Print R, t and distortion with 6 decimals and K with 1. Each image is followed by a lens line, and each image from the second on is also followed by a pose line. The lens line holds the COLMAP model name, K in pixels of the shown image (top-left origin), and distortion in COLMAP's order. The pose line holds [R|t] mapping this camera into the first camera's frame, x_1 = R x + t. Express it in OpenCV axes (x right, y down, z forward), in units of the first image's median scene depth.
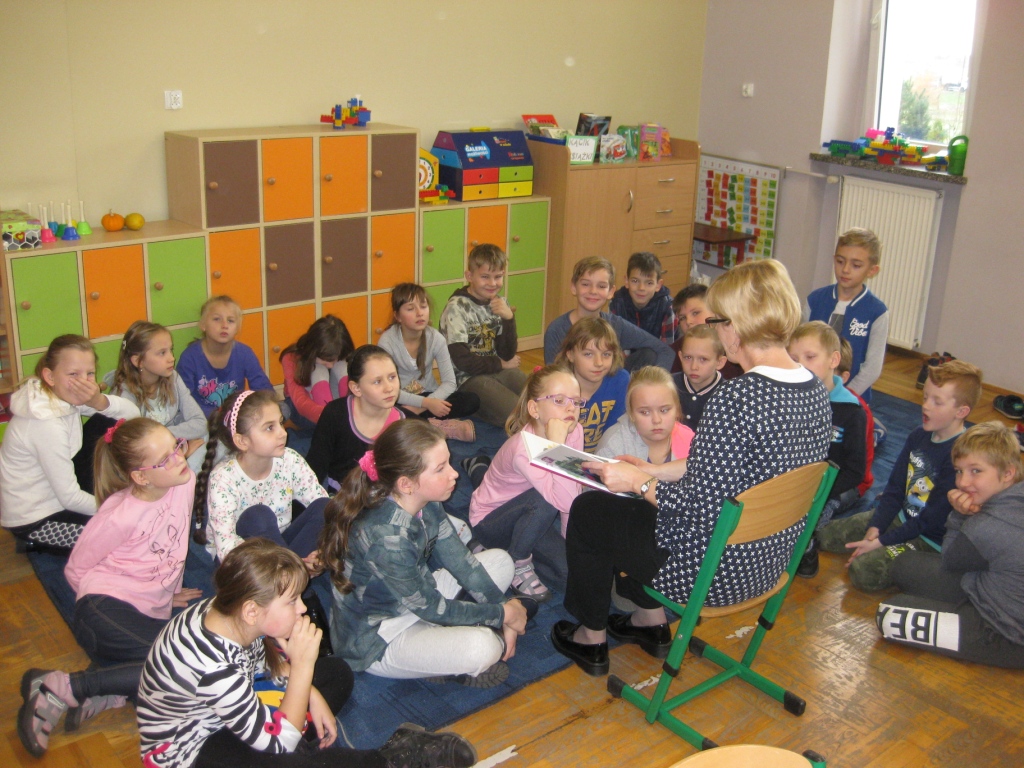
lens RADIAL K [[1042.4, 0, 510.8], [0, 1042.4, 401.4], [0, 0, 1]] dist [-0.173838, 0.126009]
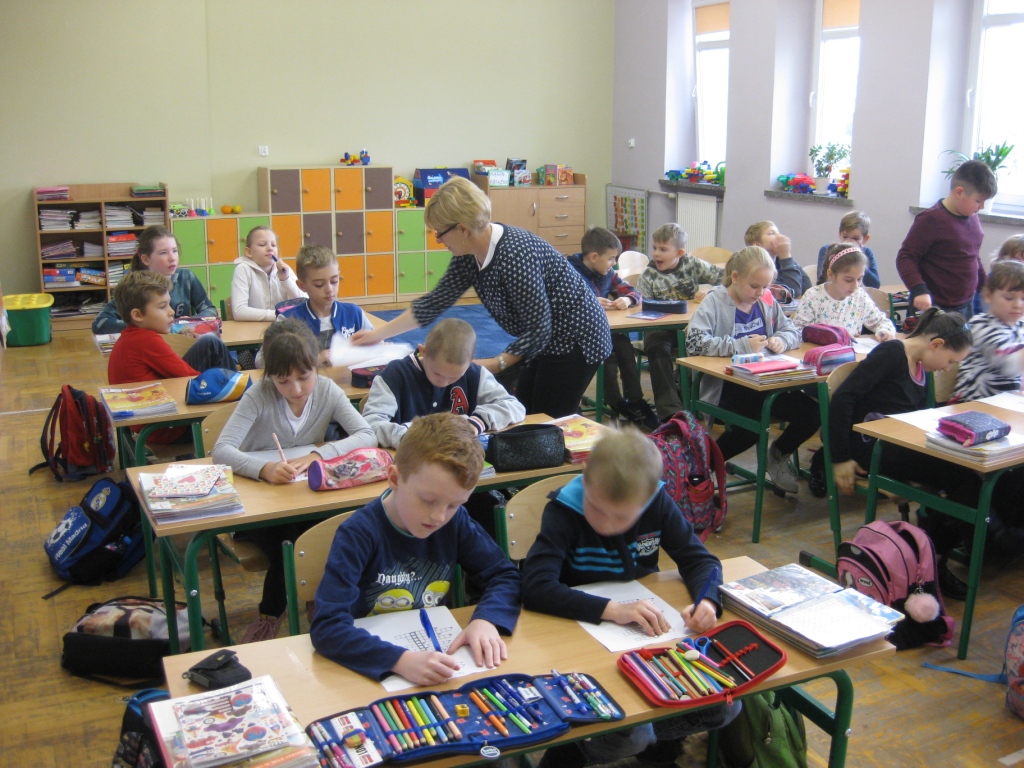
lens RADIAL K [[1042.4, 0, 510.8], [0, 1042.4, 401.4], [0, 0, 1]] dist [-0.173838, 0.126009]
pose [[0.972453, 0.027387, -0.231485, 0.501997], [-0.048010, 0.995314, -0.083929, 0.272461], [0.228101, 0.092731, 0.969211, -0.636426]]
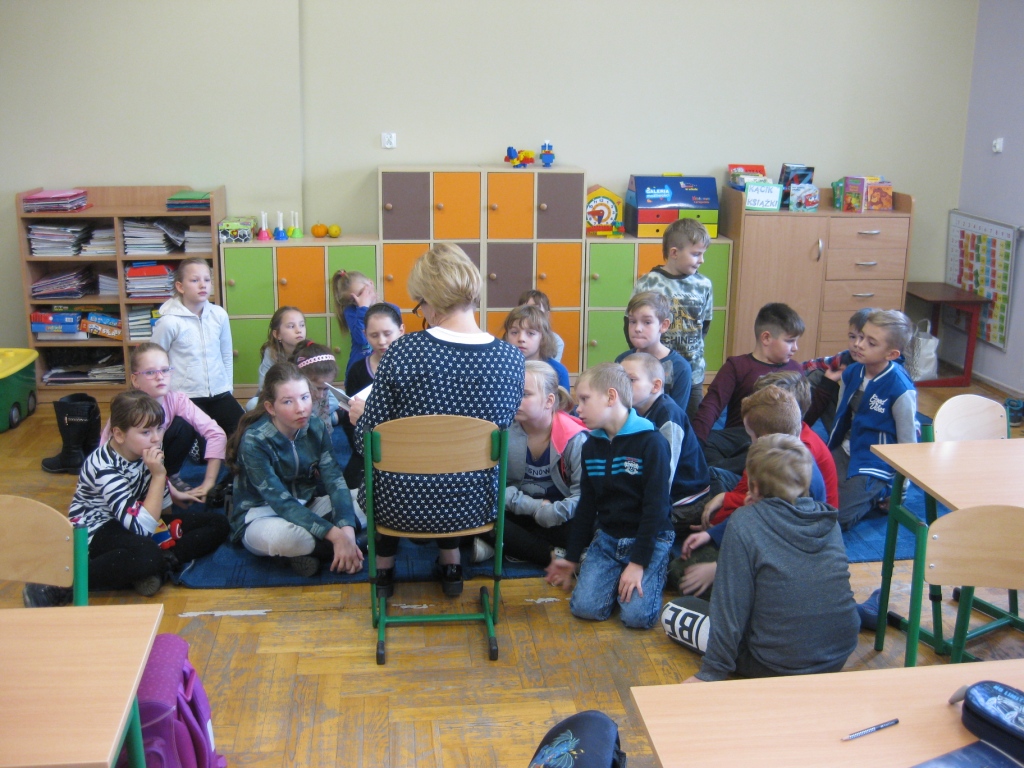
lens RADIAL K [[1042.4, 0, 510.8], [0, 1042.4, 401.4], [0, 0, 1]] dist [-0.173838, 0.126009]
pose [[0.844682, 0.121181, -0.521371, 0.423683], [-0.160724, 0.986509, -0.031101, 0.034051], [0.510569, 0.110068, 0.852763, 0.008249]]
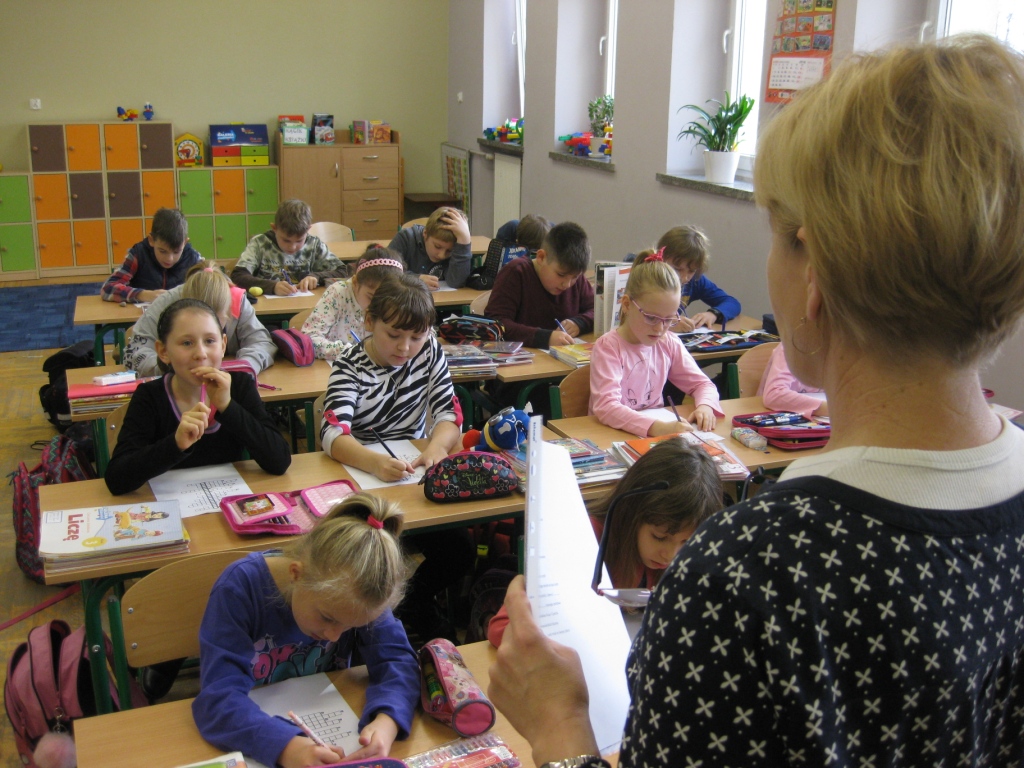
lens RADIAL K [[1042.4, 0, 510.8], [0, 1042.4, 401.4], [0, 0, 1]] dist [-0.173838, 0.126009]
pose [[0.951957, 0.075378, -0.296809, 0.879419], [-0.090525, 0.995184, -0.037604, 0.187563], [0.292546, 0.062666, 0.954196, -0.362440]]
